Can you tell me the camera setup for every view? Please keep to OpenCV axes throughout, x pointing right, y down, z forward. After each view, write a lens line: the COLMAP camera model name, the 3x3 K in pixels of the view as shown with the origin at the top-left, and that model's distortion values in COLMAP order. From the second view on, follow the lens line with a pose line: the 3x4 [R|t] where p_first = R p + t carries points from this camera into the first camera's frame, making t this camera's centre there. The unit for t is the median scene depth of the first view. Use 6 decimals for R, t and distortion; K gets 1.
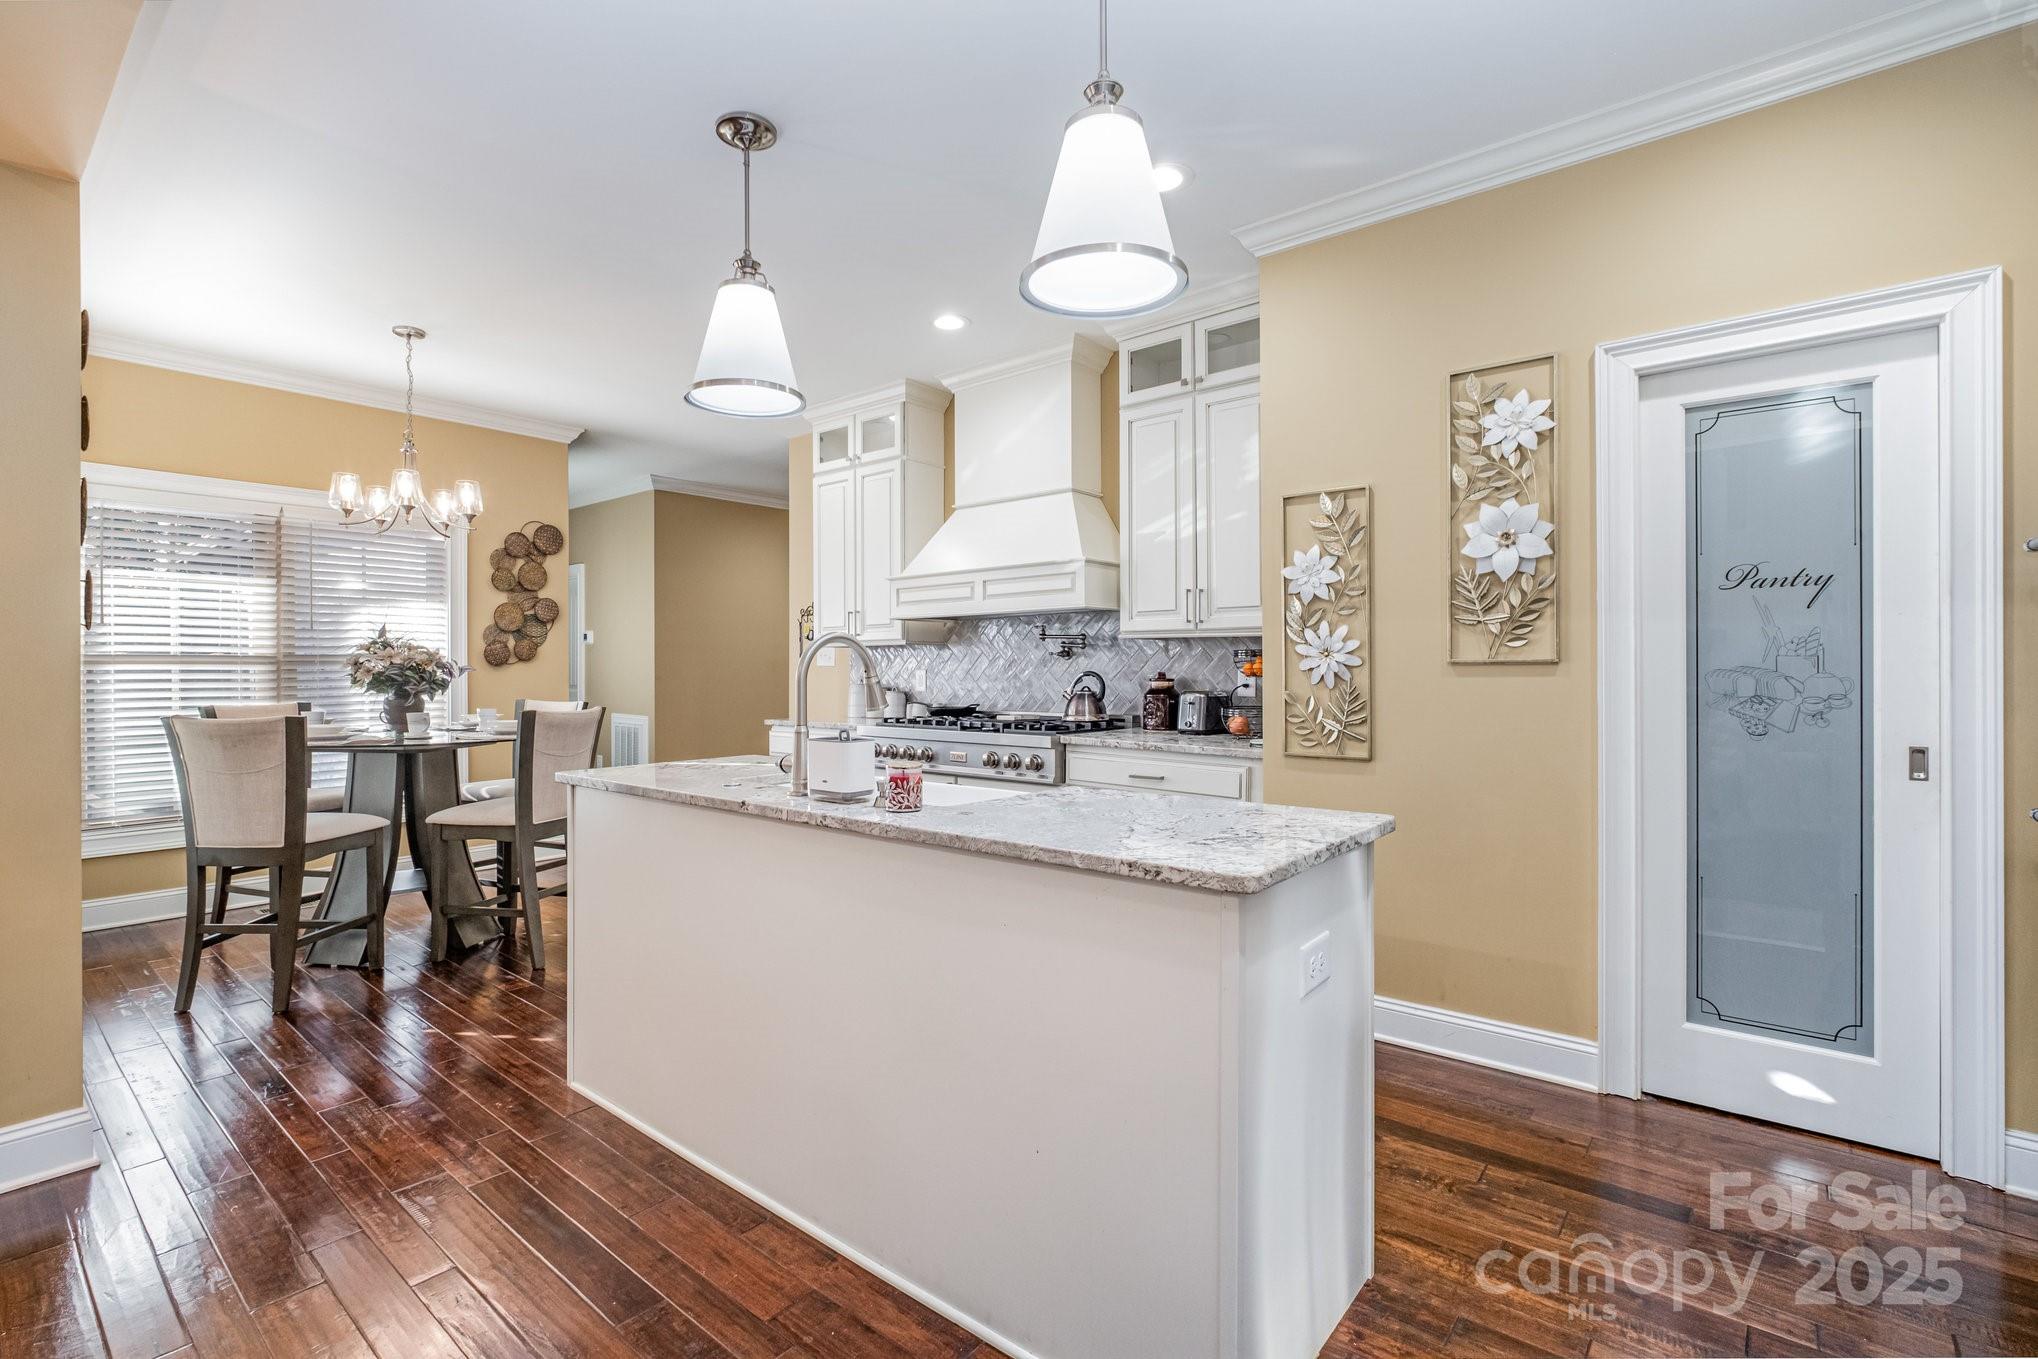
lens RADIAL K [[922.9, 0, 991.7], [0, 922.9, 672.0], [0, 0, 1]] dist [0.000369, 0.000065]
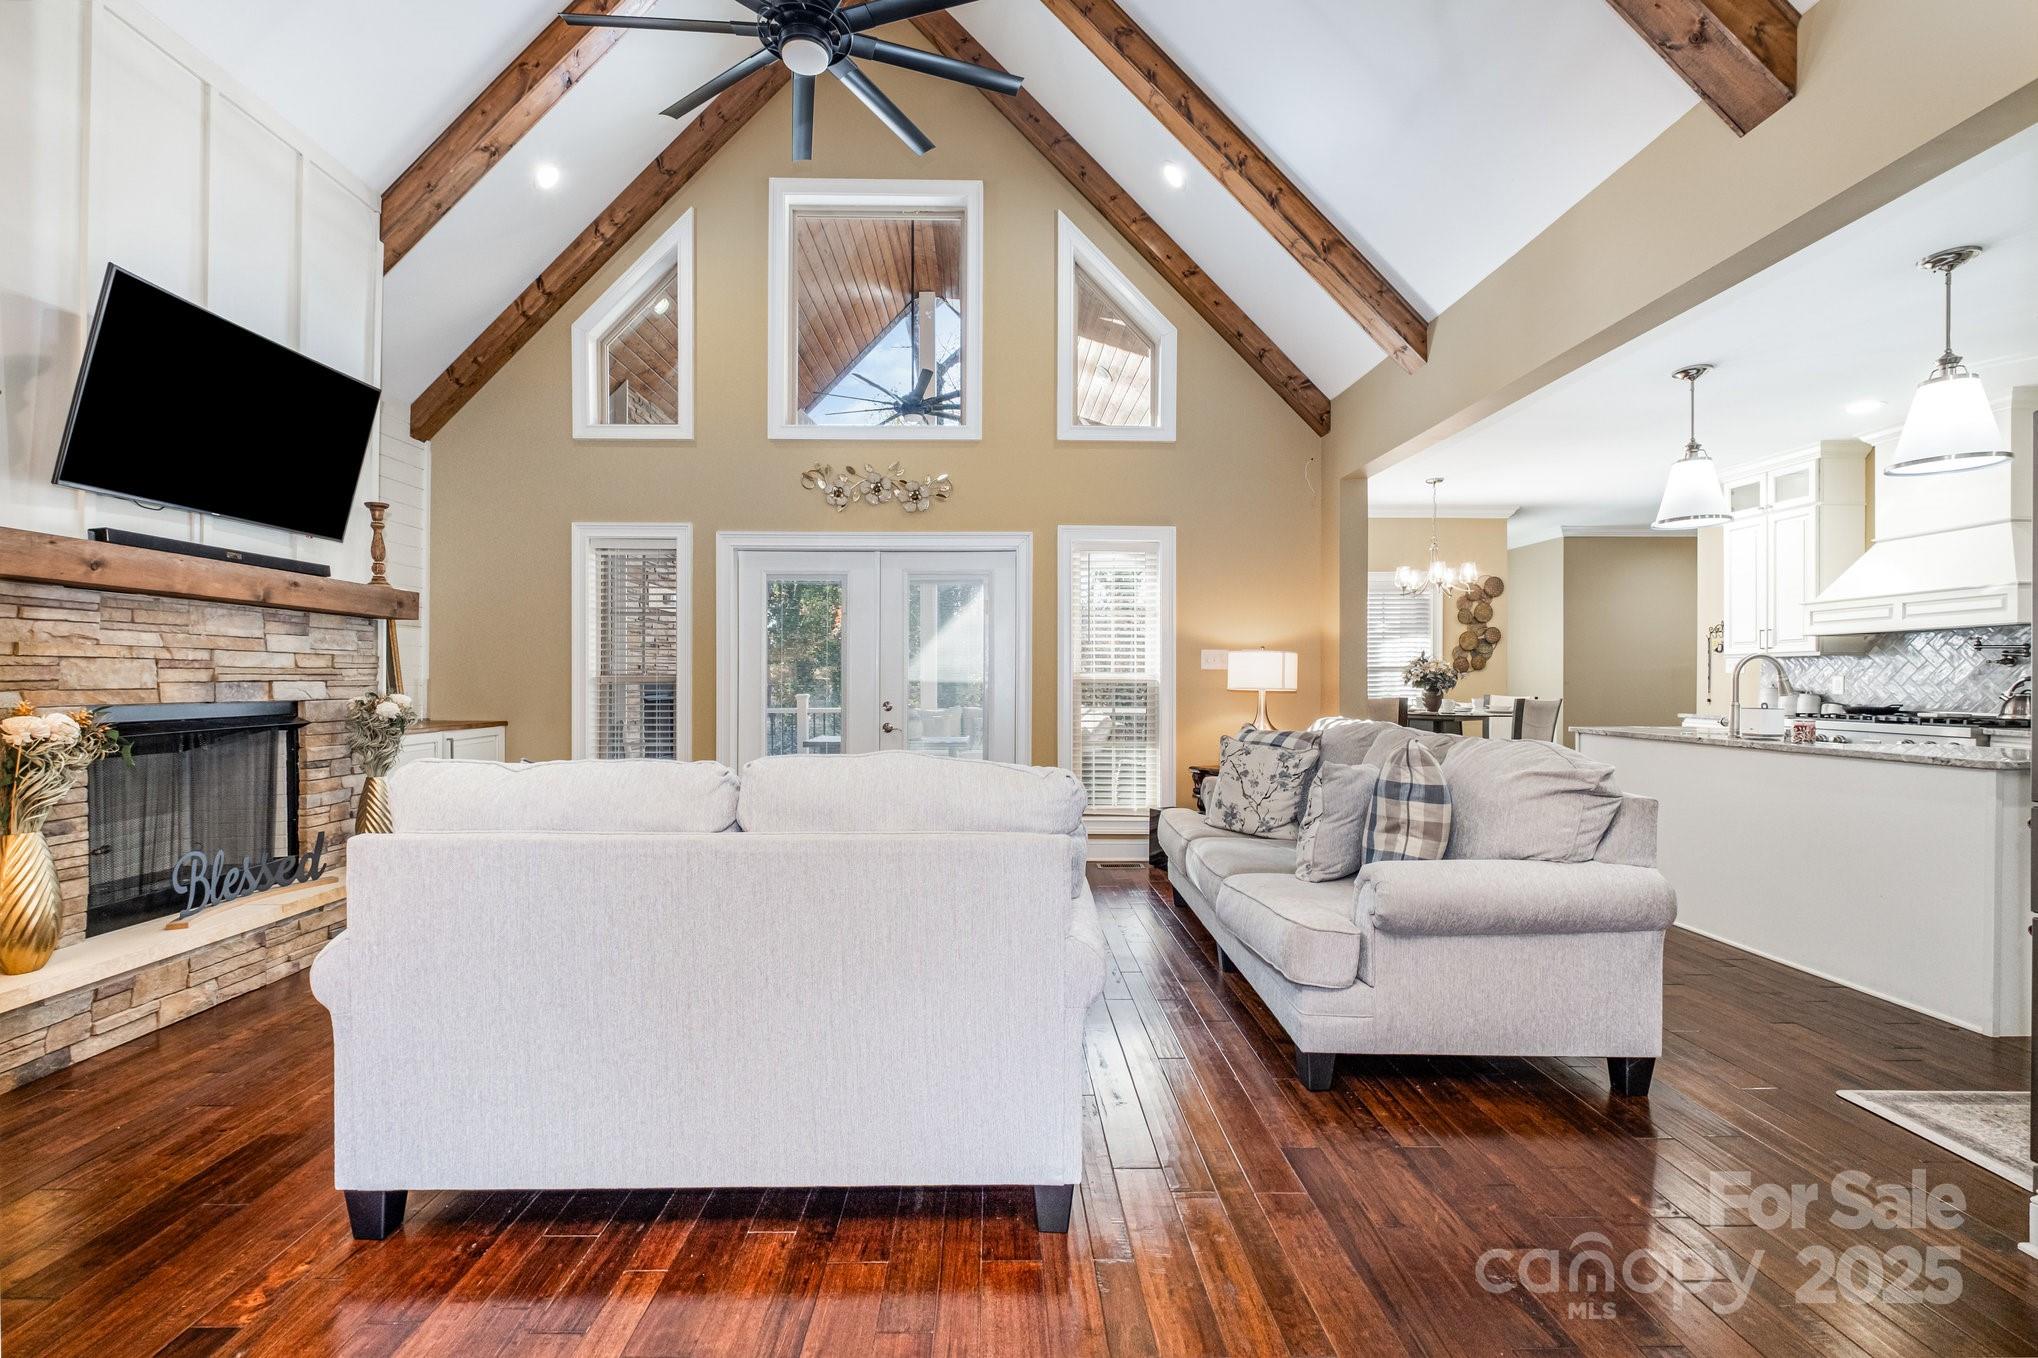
lens RADIAL K [[880.9, 0, 1019.0], [0, 880.9, 679.0], [0, 0, 1]] dist [-0.001486, -0.000069]
pose [[0.662869, 0.003855, -0.748725, 0.077658], [-0.005769, 0.999983, 0.000041, 0.007933], [0.748713, 0.004292, 0.662881, -0.581124]]
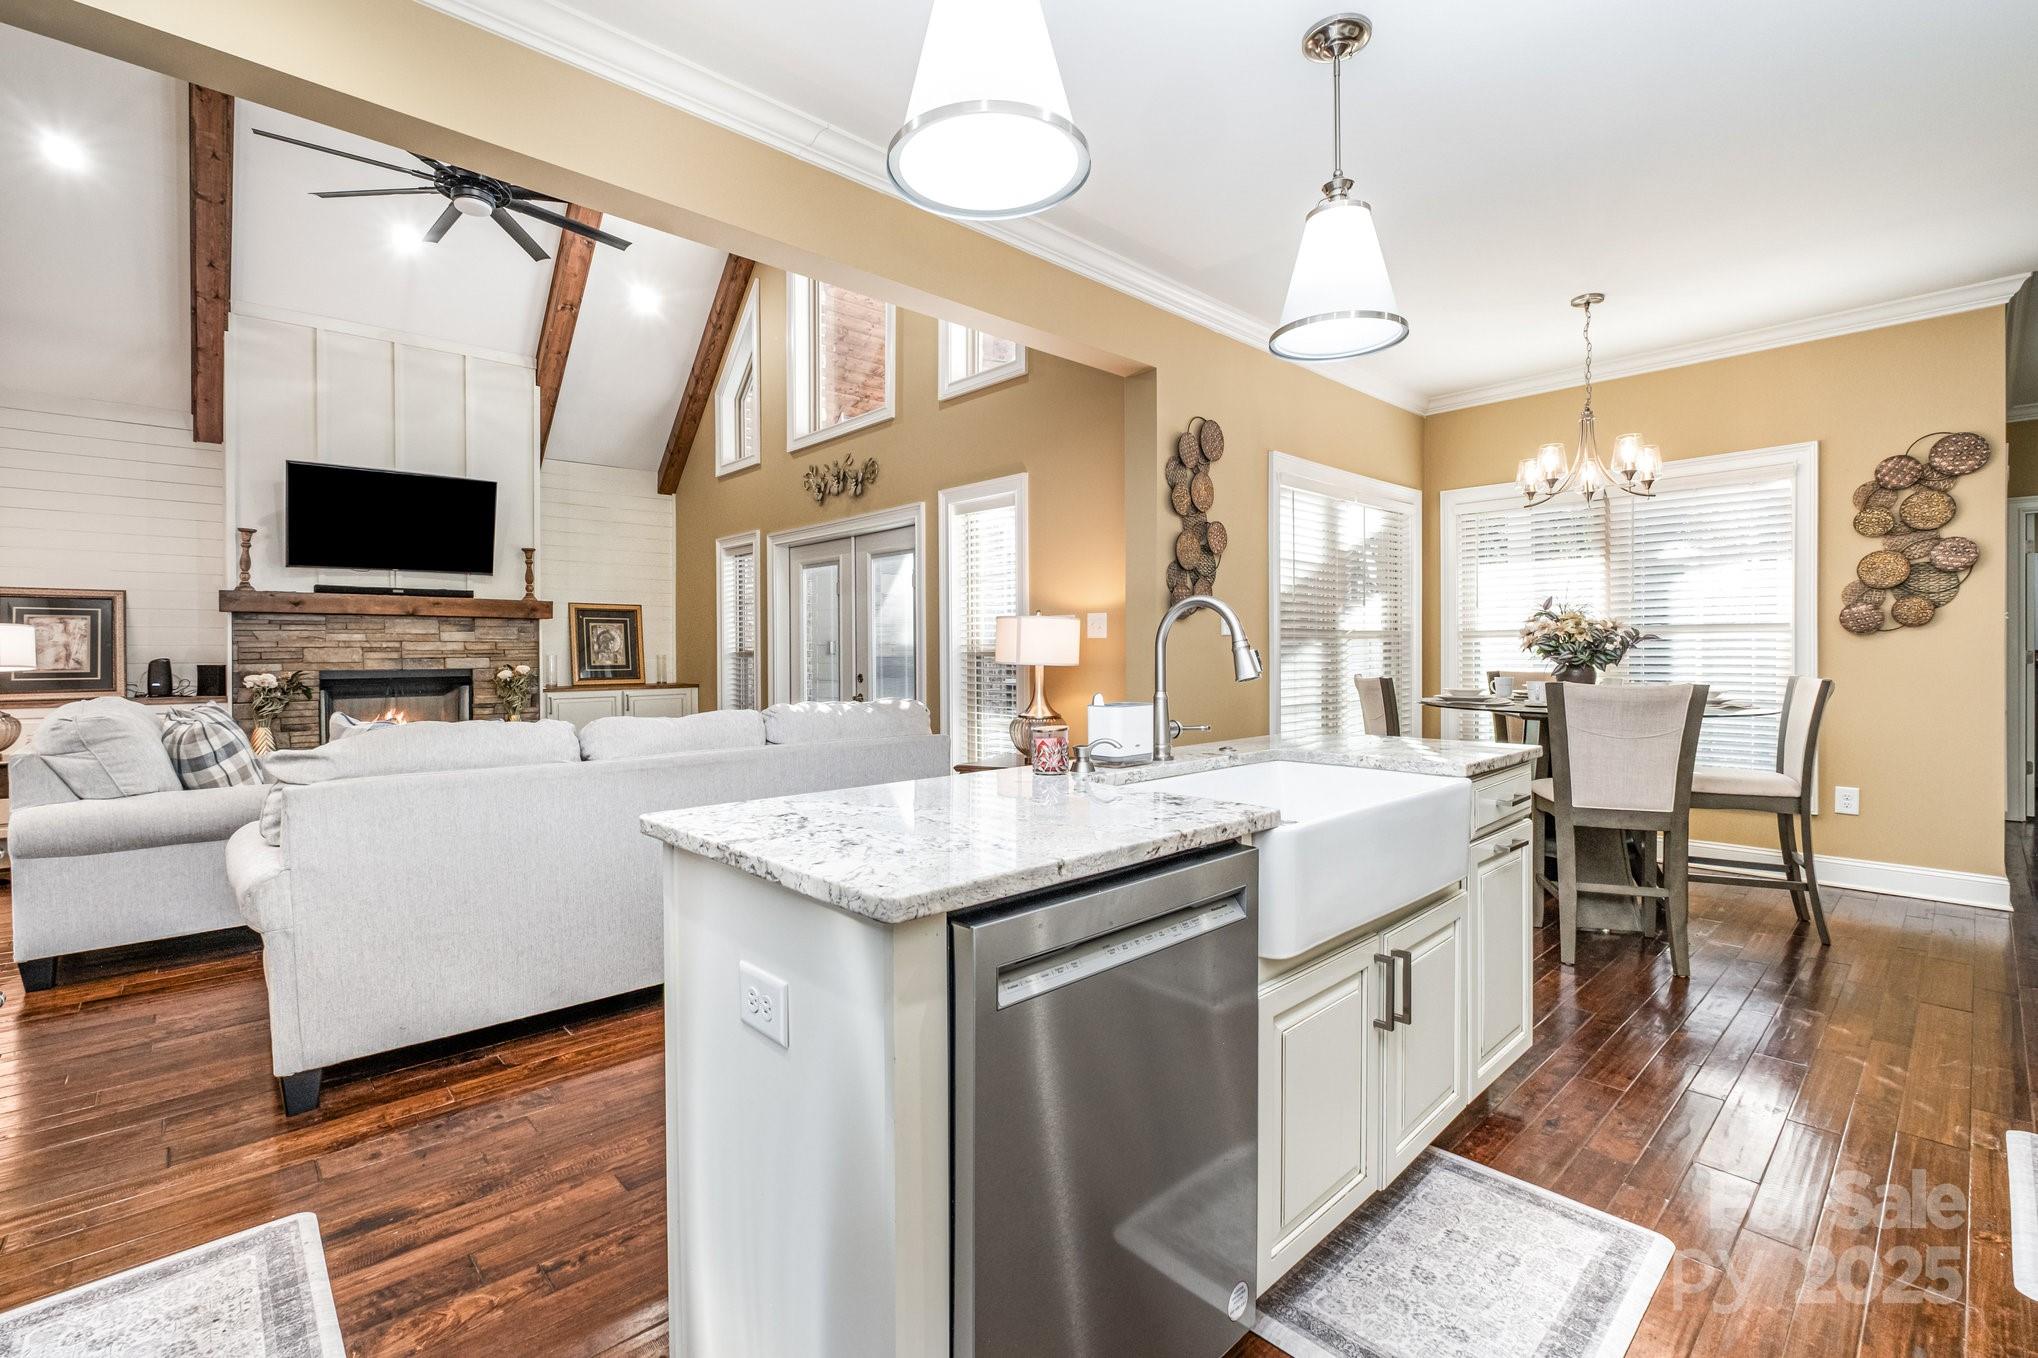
lens RADIAL K [[904.4, 0, 1016.4], [0, 904.4, 655.3], [0, 0, 1]] dist [-0.002877, -0.000319]
pose [[-0.118346, 0.006631, -0.992950, 0.351398], [0.004091, 0.999972, 0.006190, 0.004598], [0.992964, -0.003329, -0.118370, 0.436839]]
